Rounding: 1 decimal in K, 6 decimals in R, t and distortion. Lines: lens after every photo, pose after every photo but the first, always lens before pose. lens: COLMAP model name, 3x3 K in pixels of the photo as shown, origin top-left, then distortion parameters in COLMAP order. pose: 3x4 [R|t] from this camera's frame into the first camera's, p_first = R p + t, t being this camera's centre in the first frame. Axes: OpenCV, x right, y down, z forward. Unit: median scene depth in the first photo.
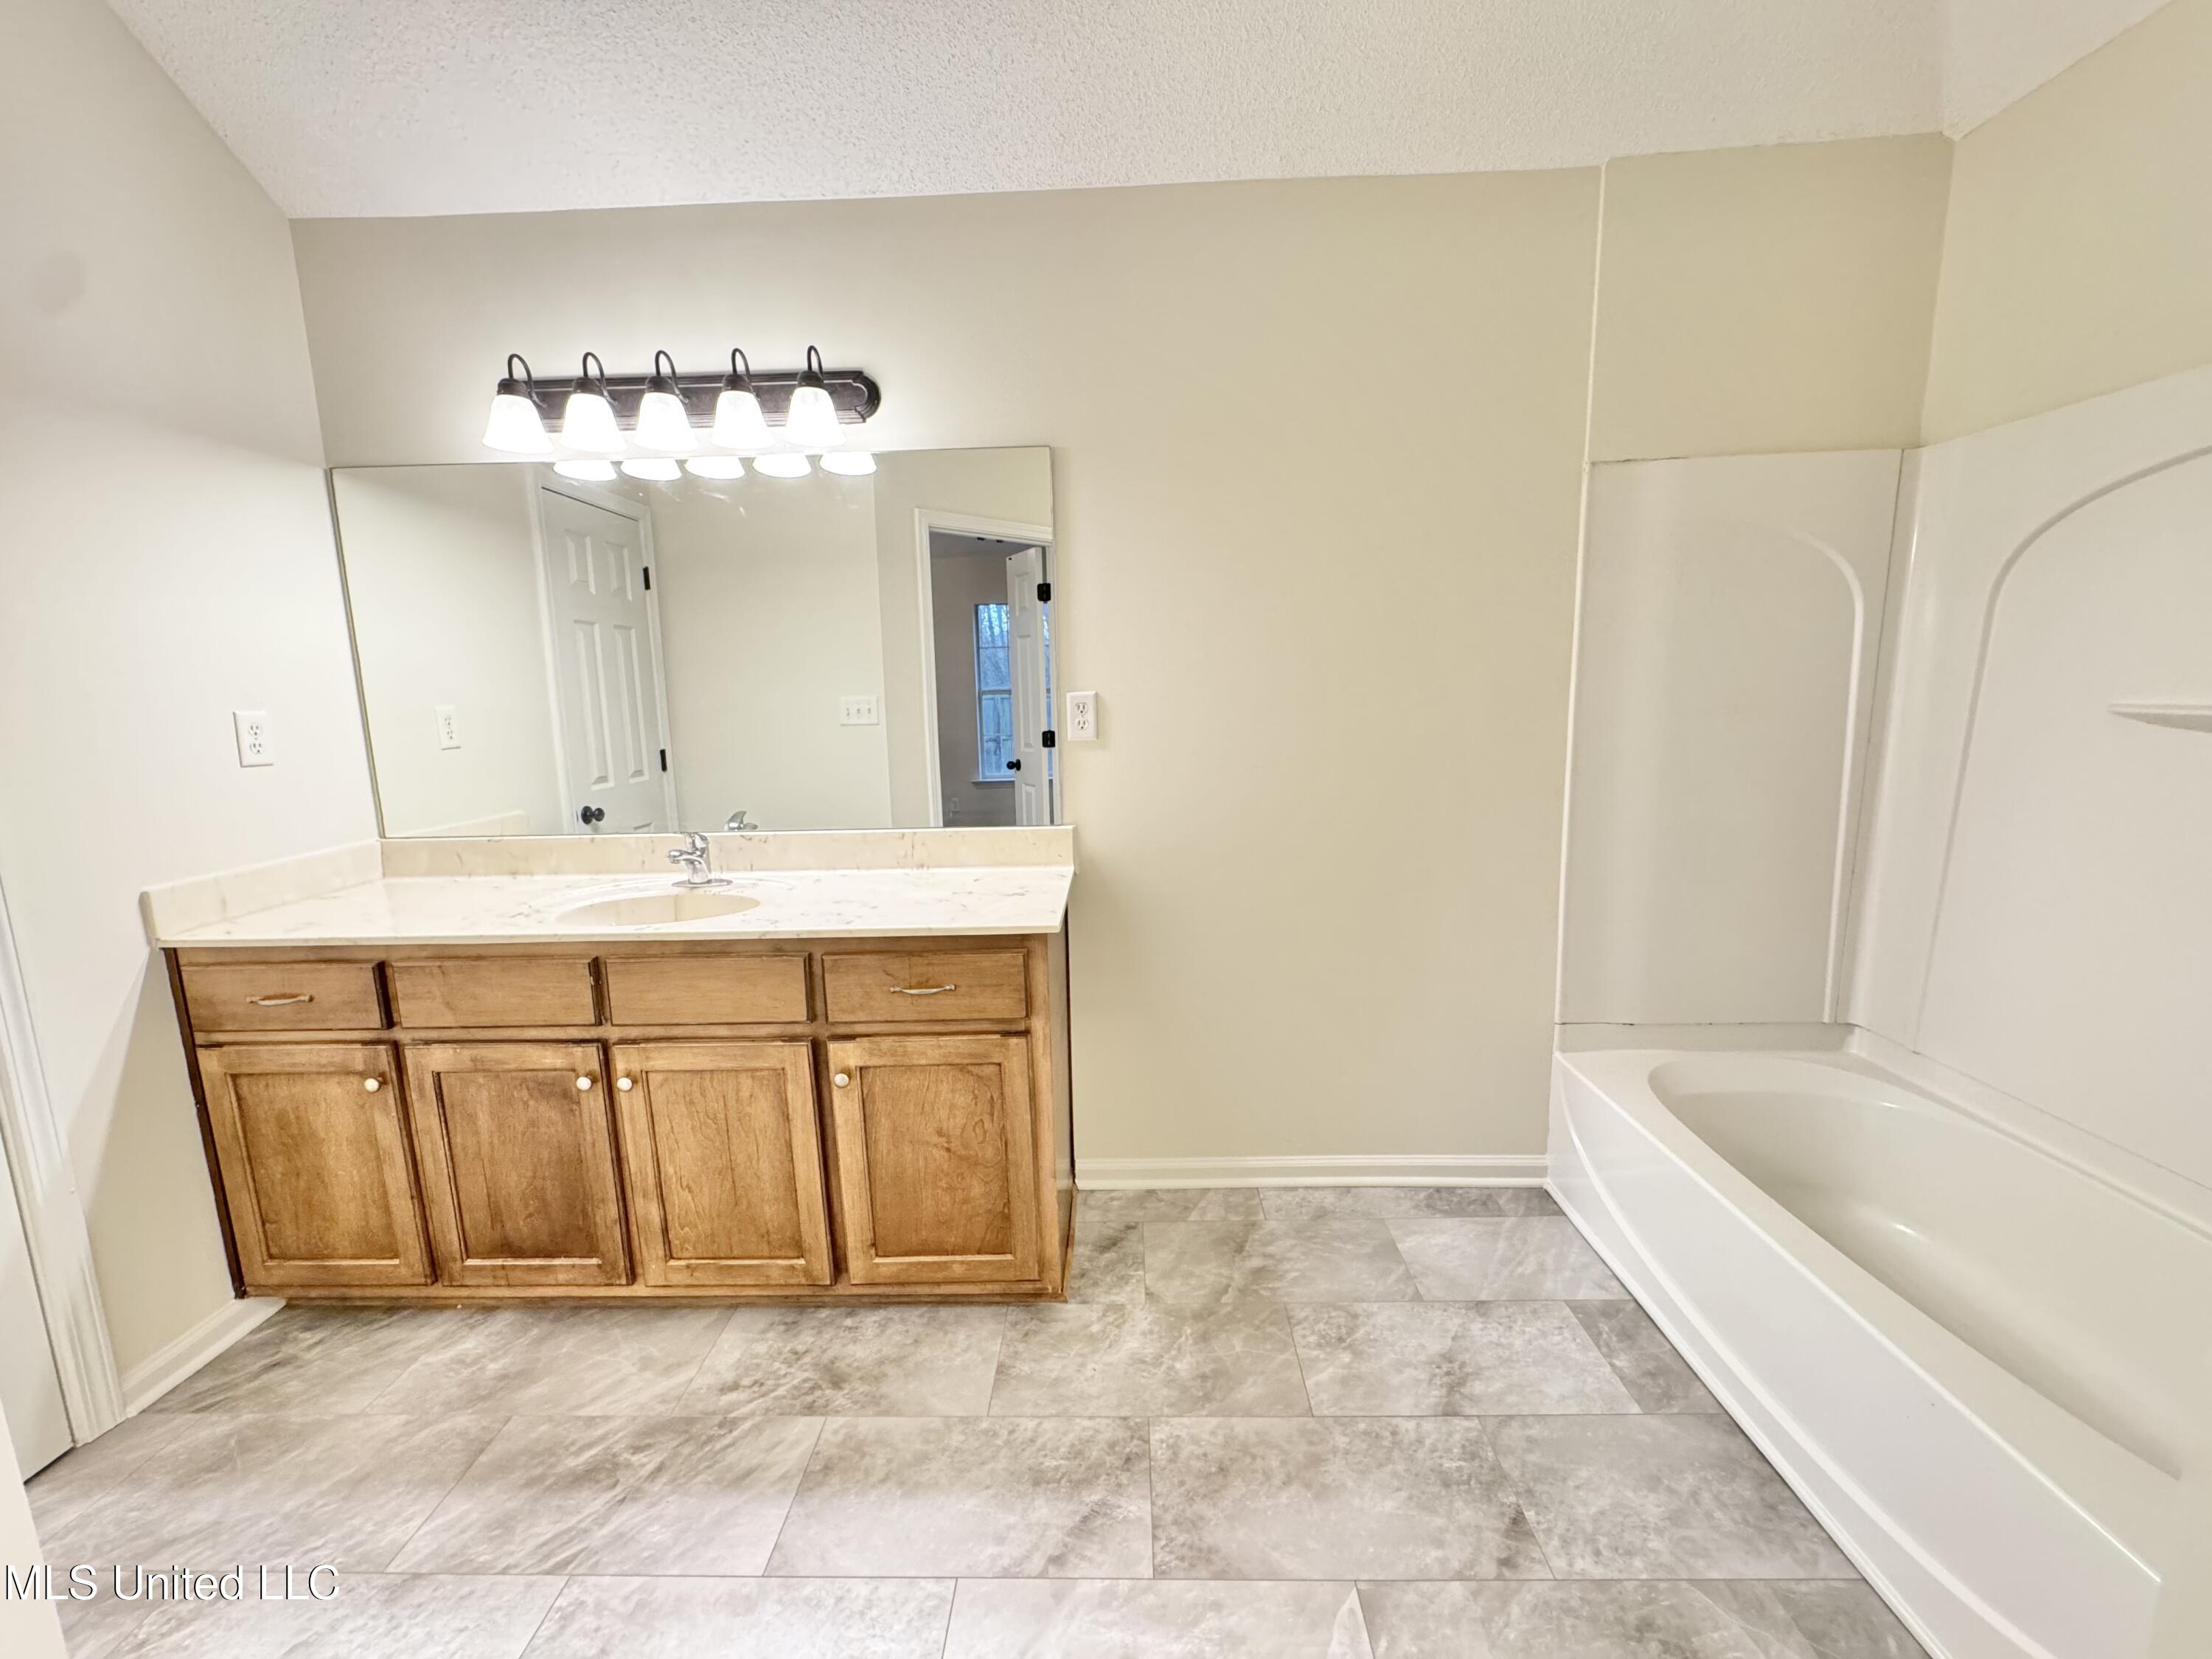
lens RADIAL K [[881.8, 0, 1103.7], [0, 881.8, 824.1], [0, 0, 1]] dist [-0.000766, -0.000394]
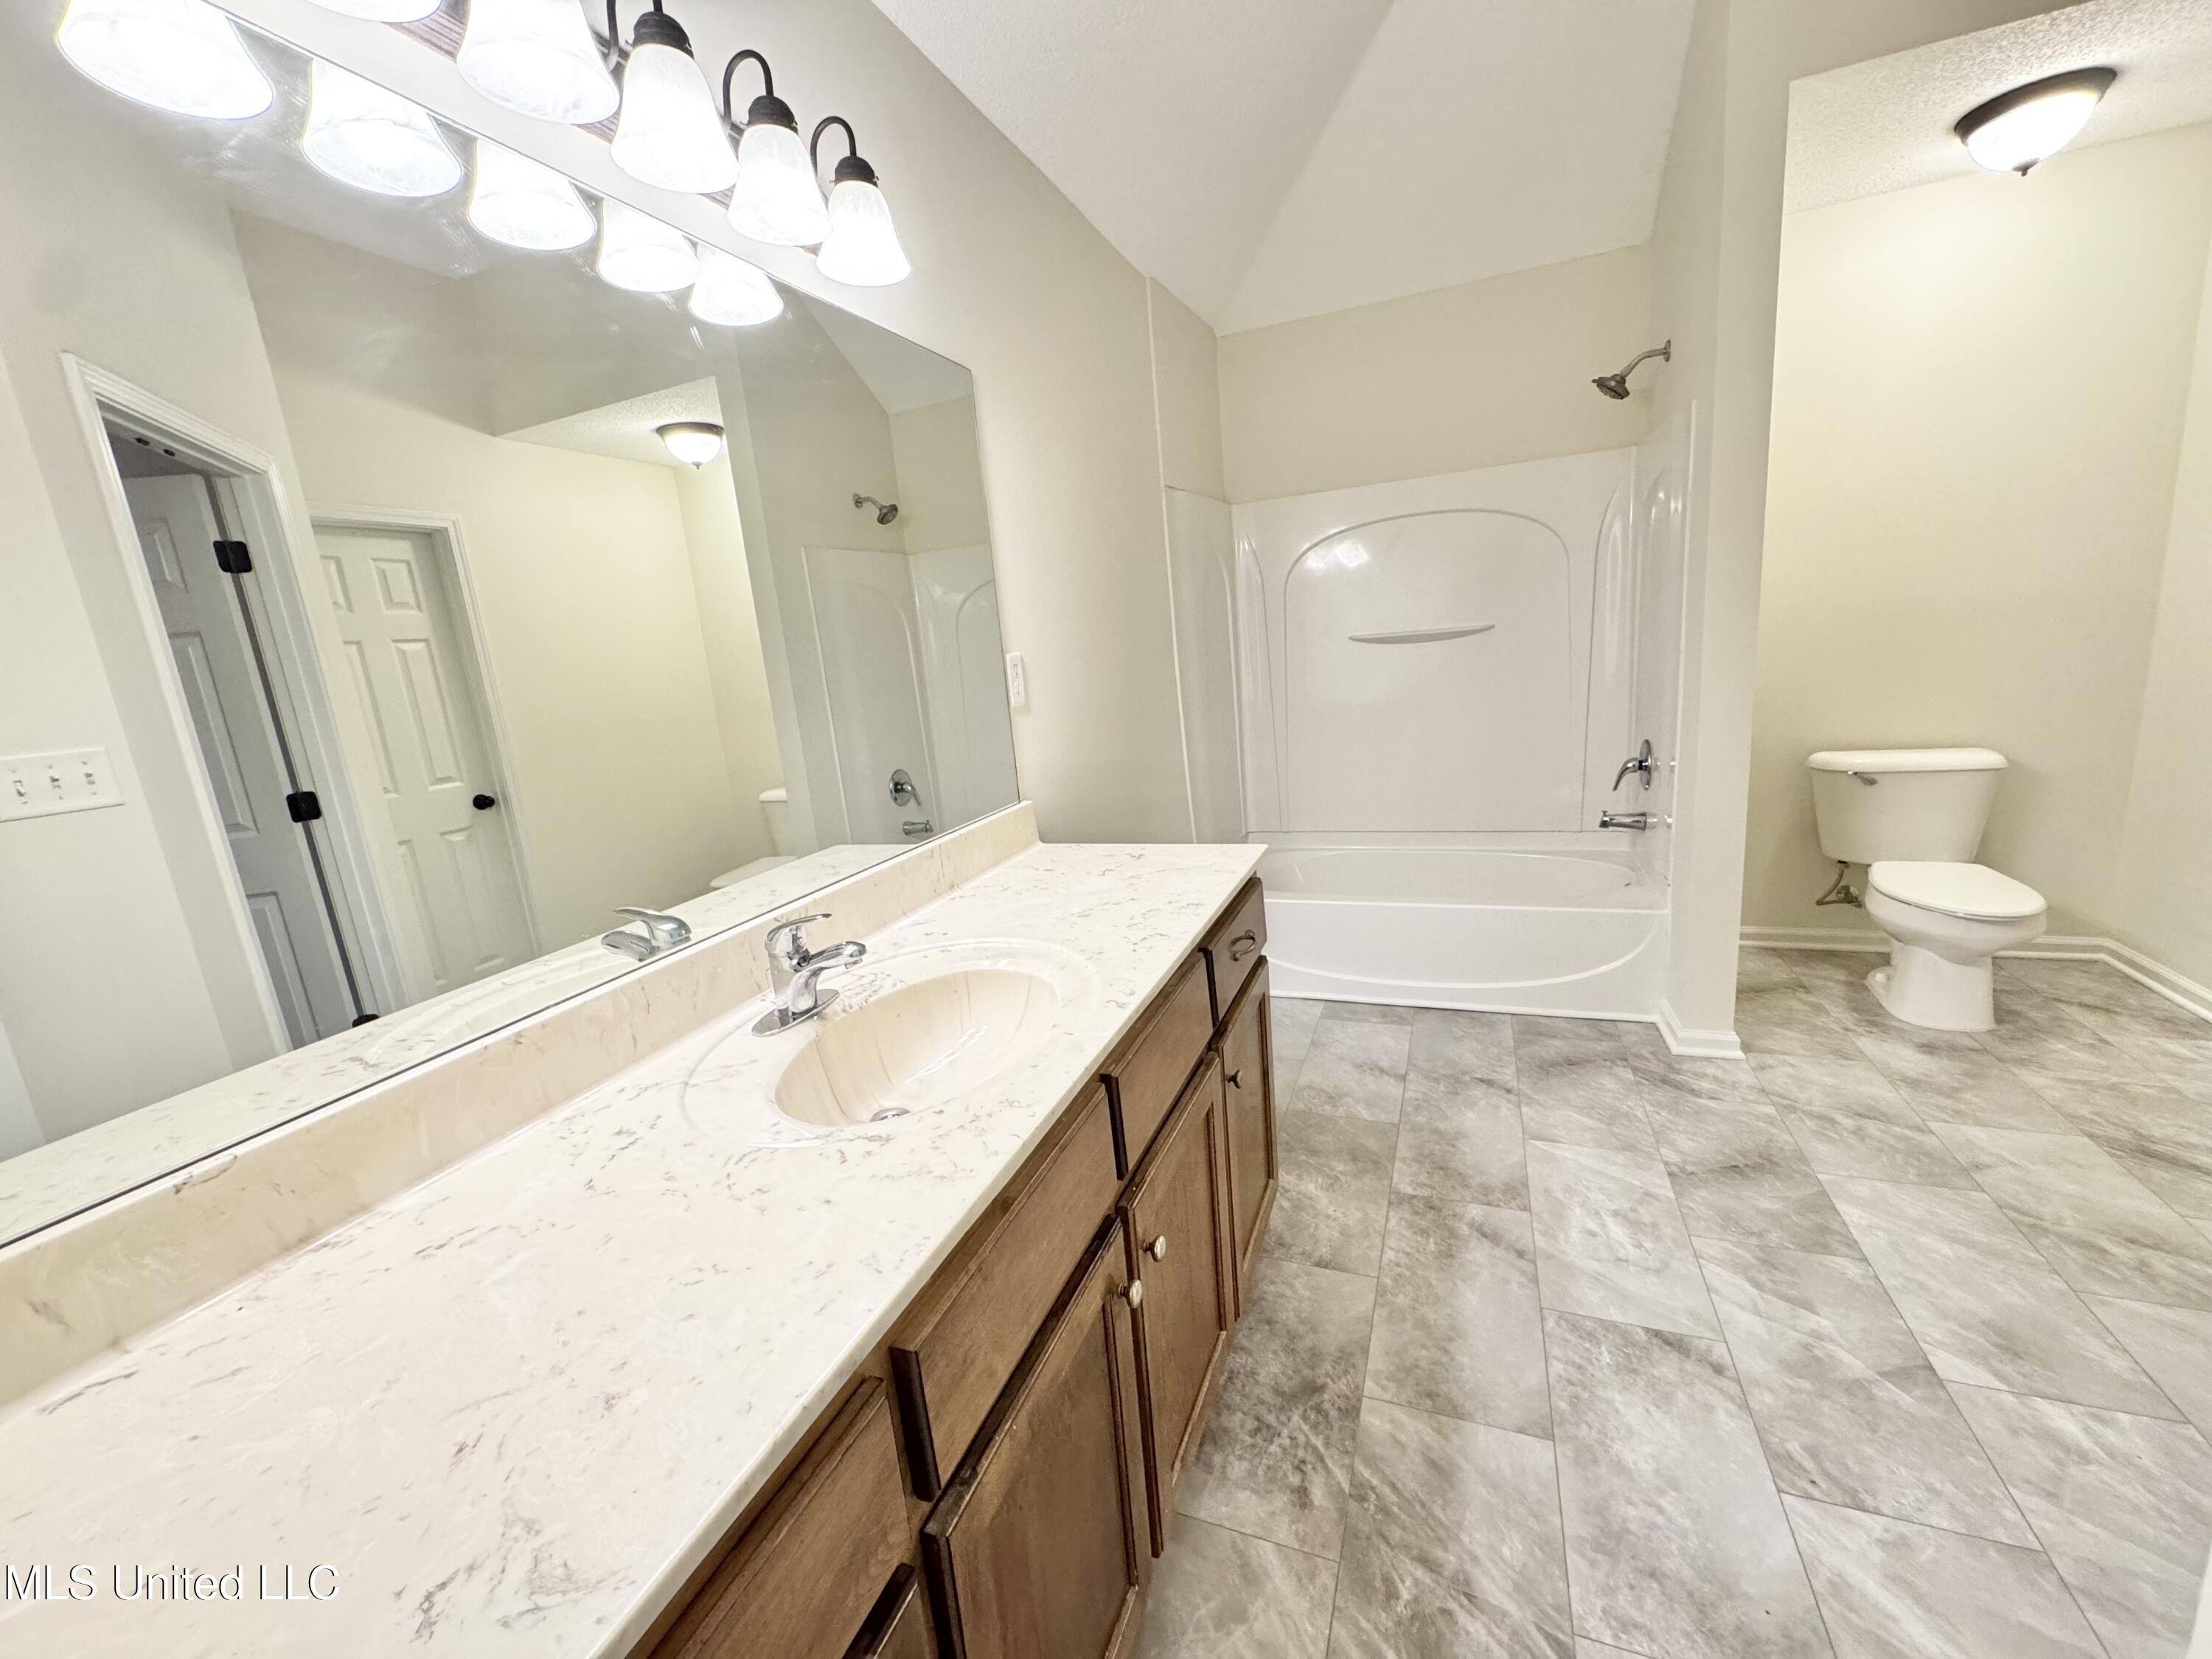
lens RADIAL K [[881.8, 0, 1103.7], [0, 881.8, 824.1], [0, 0, 1]] dist [-0.000766, -0.000394]
pose [[0.352708, -0.195586, 0.915064, -1.218709], [0.230385, 0.965960, 0.117664, -0.091183], [-0.906929, 0.169316, 0.385762, 0.835868]]
